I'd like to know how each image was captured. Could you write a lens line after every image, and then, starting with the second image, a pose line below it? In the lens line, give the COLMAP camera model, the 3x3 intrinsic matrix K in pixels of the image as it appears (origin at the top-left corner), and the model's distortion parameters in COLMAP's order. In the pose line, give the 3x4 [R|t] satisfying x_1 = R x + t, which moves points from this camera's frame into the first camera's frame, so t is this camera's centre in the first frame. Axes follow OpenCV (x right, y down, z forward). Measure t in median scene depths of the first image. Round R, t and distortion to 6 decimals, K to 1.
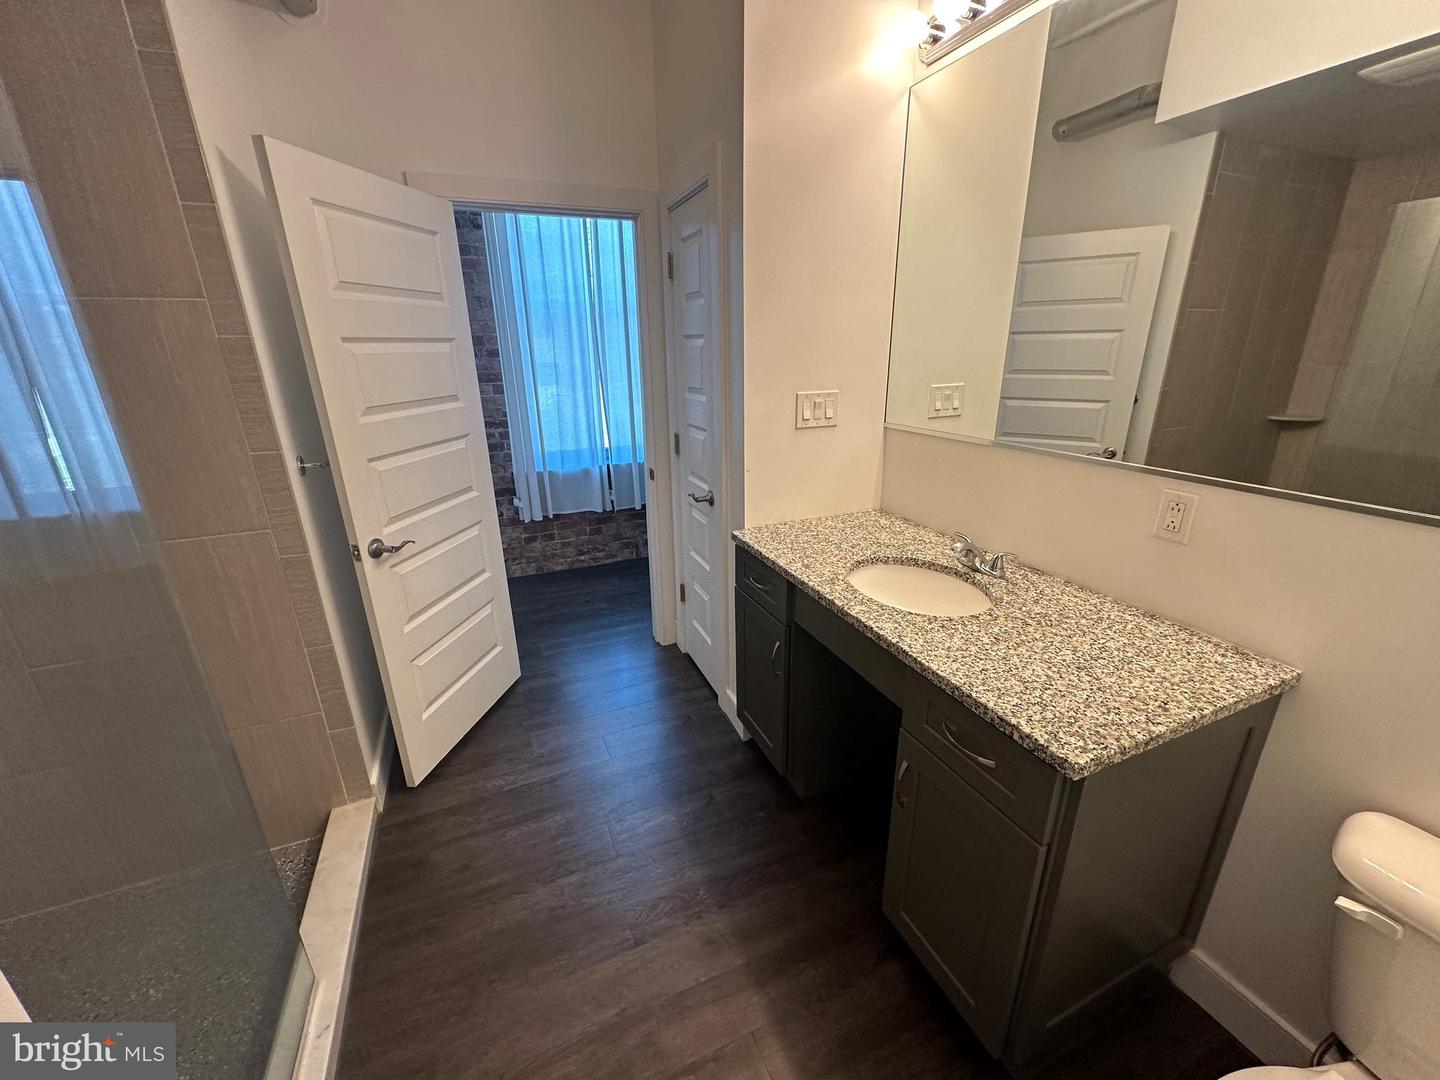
lens RADIAL K [[572.7, 0, 719.5], [0, 572.7, 538.7], [0, 0, 1]] dist [-0.002561, 0.000317]
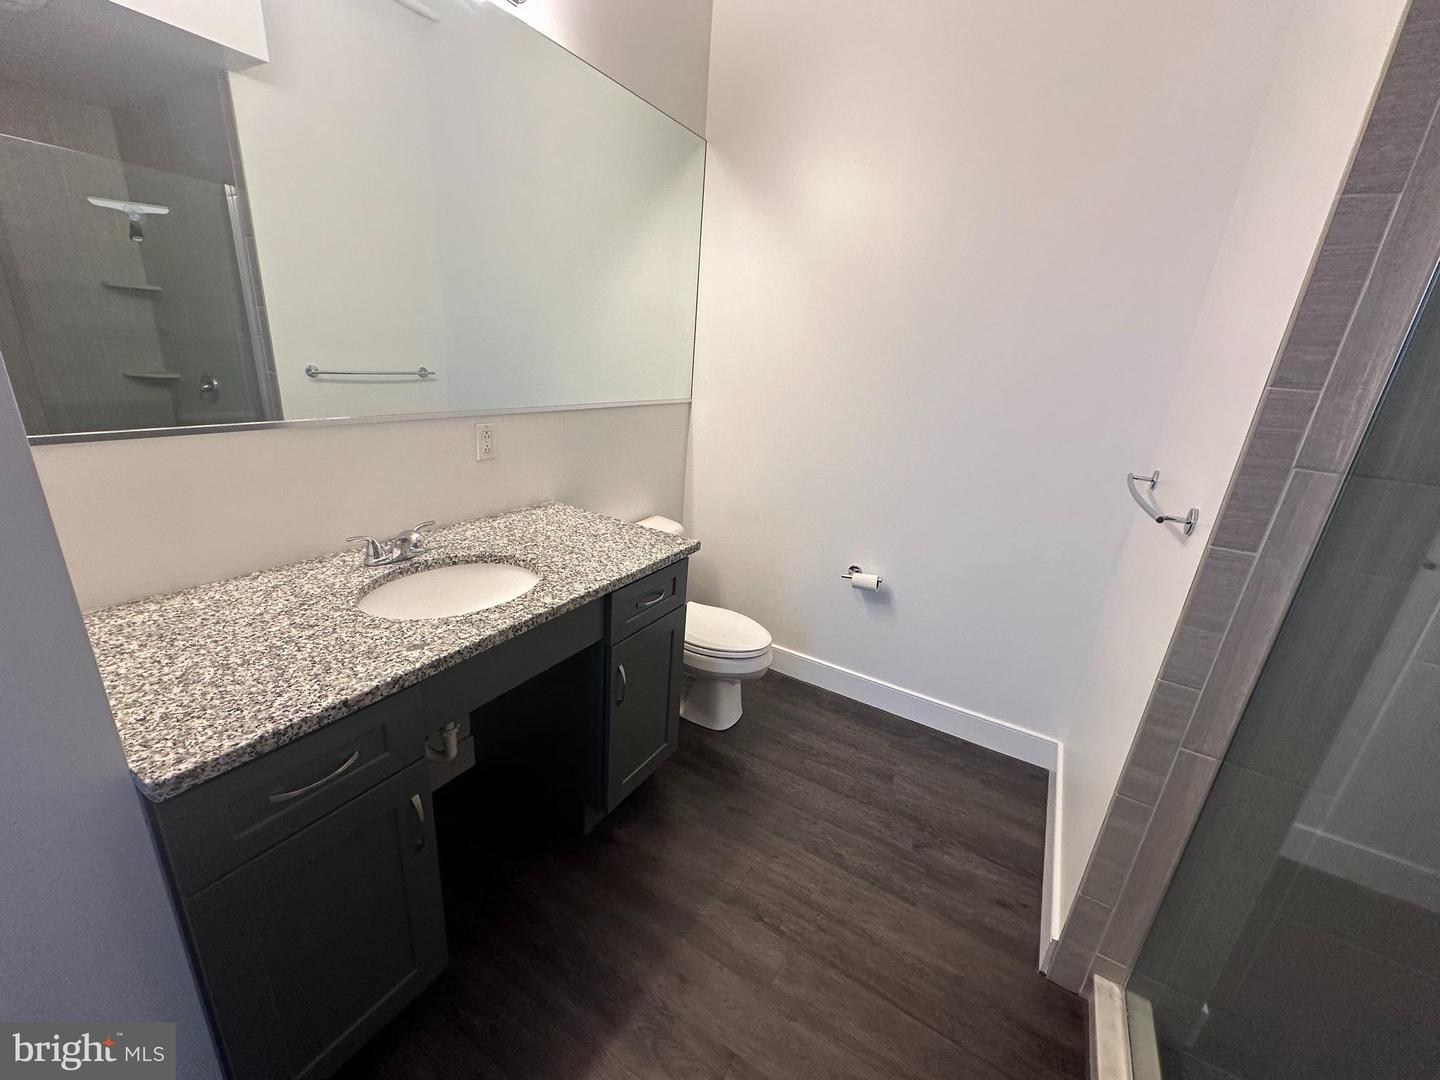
lens RADIAL K [[572.7, 0, 719.5], [0, 572.7, 538.7], [0, 0, 1]] dist [-0.002561, 0.000317]
pose [[-0.588608, -0.284357, 0.756757, -0.474793], [0.194361, 0.858862, 0.473898, -0.280050], [-0.784707, 0.426024, -0.450265, 0.932930]]
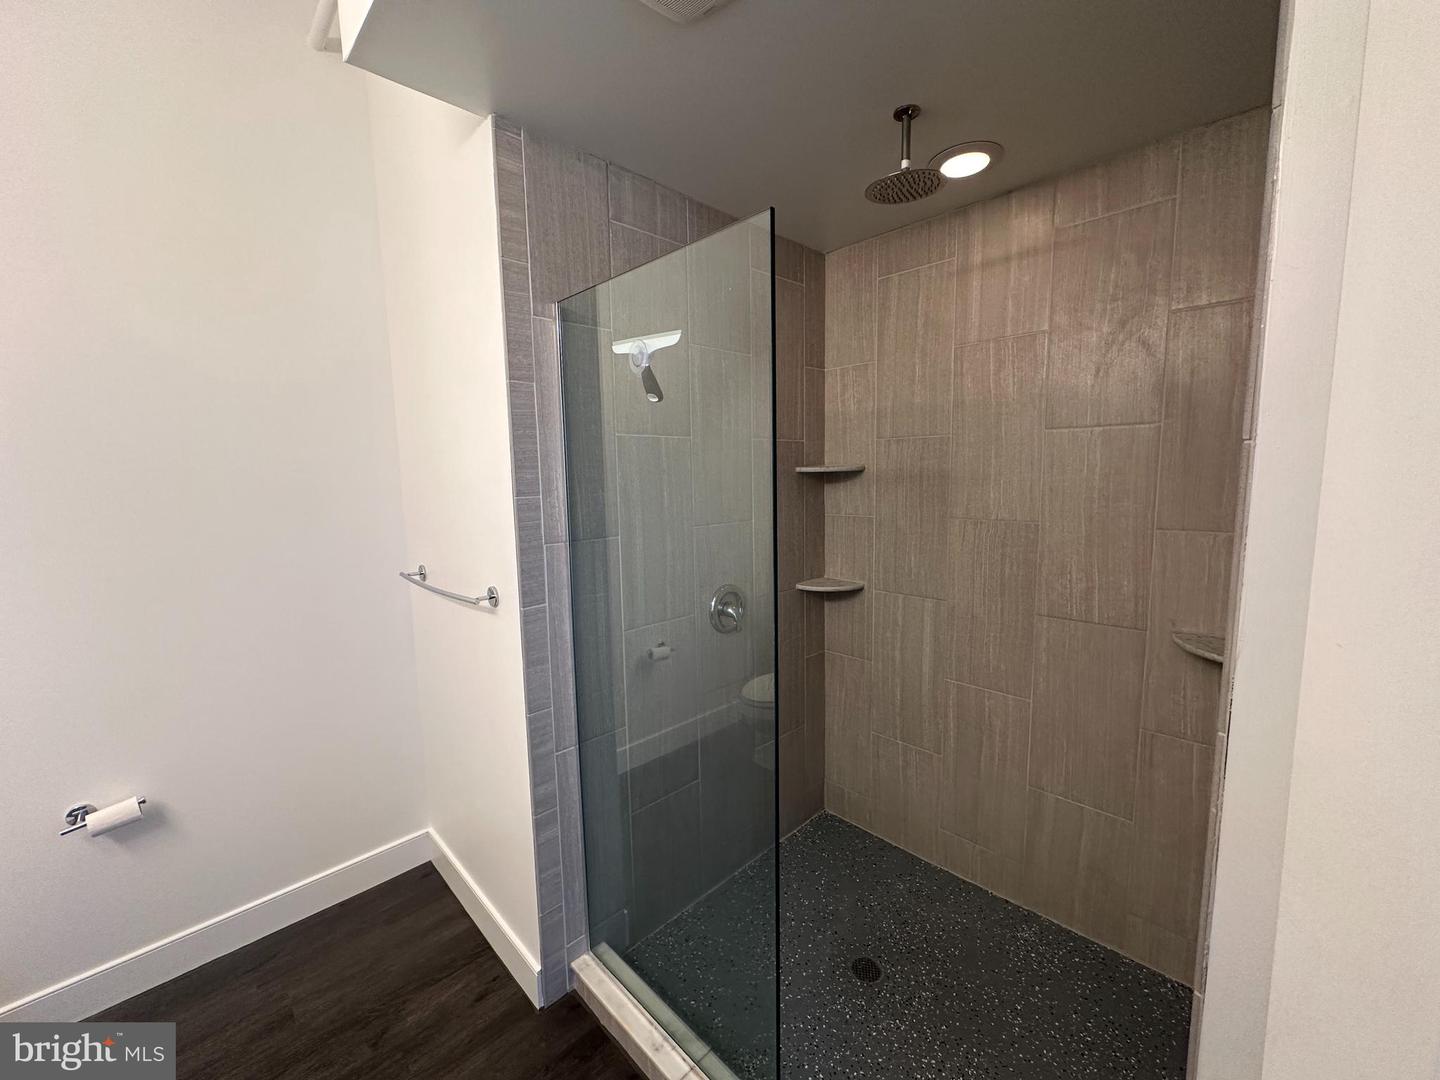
lens RADIAL K [[572.7, 0, 719.5], [0, 572.7, 538.7], [0, 0, 1]] dist [-0.002561, 0.000317]
pose [[-0.932524, 0.076735, -0.352860, -0.299573], [-0.083234, 0.905174, 0.416812, -0.356028], [0.351384, 0.418057, -0.837710, 1.022342]]
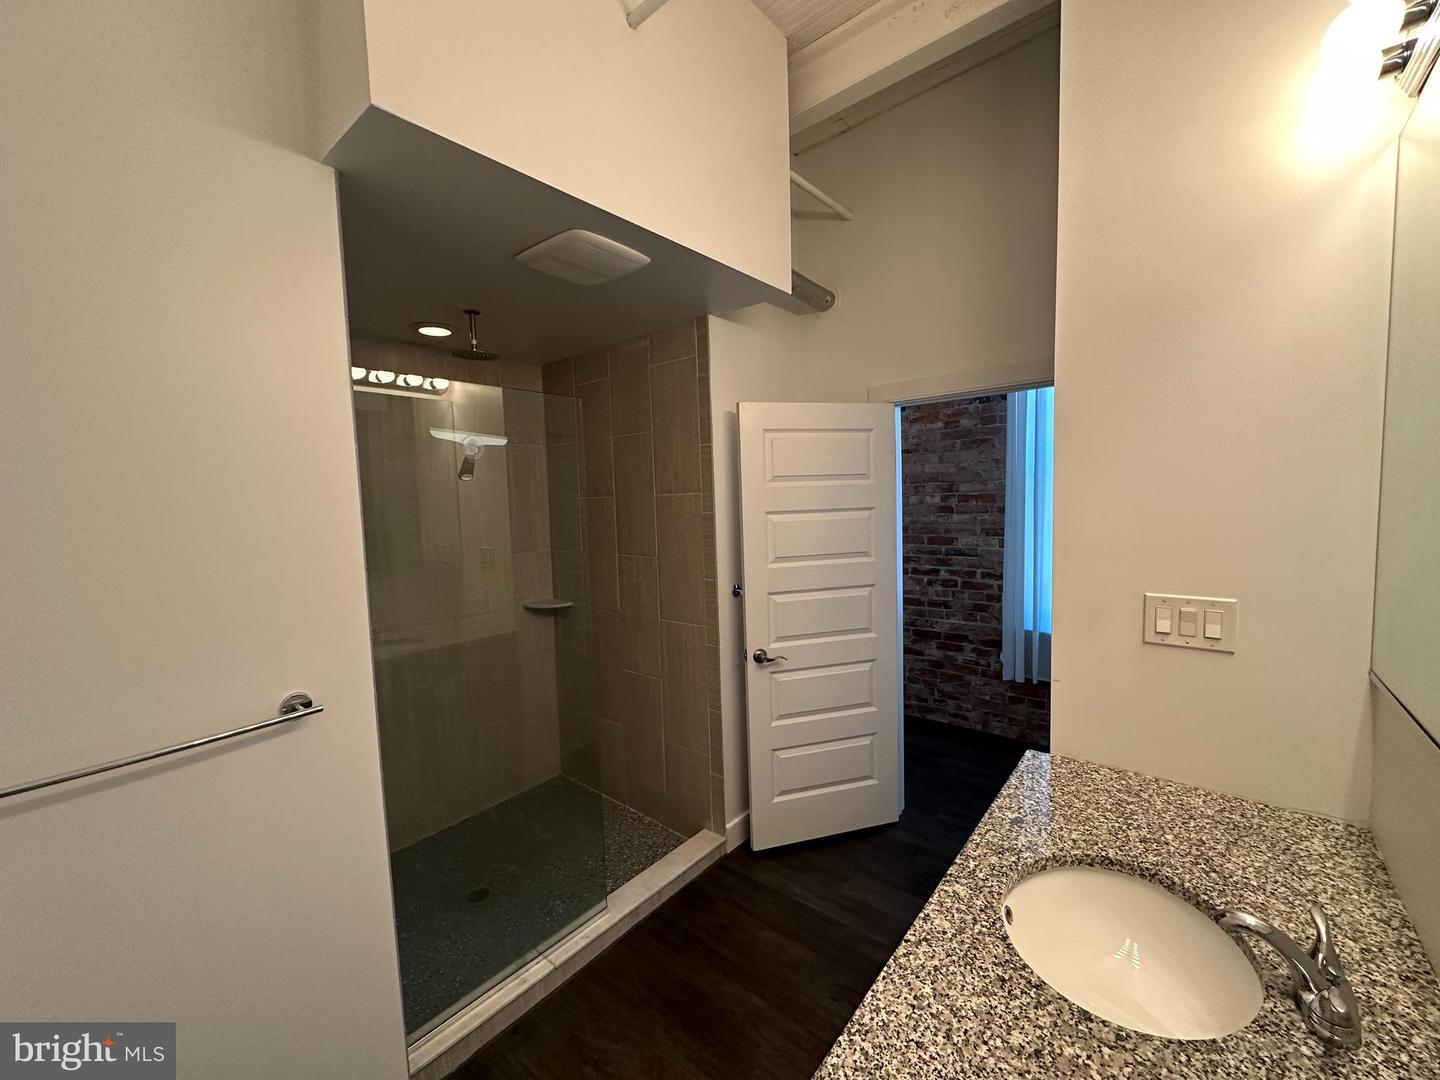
lens RADIAL K [[572.7, 0, 719.5], [0, 572.7, 538.7], [0, 0, 1]] dist [-0.002561, 0.000317]
pose [[0.446844, 0.067778, -0.892041, 0.593556], [-0.263926, 0.962733, -0.059058, -0.153918], [0.854795, 0.261822, 0.448080, 0.227818]]
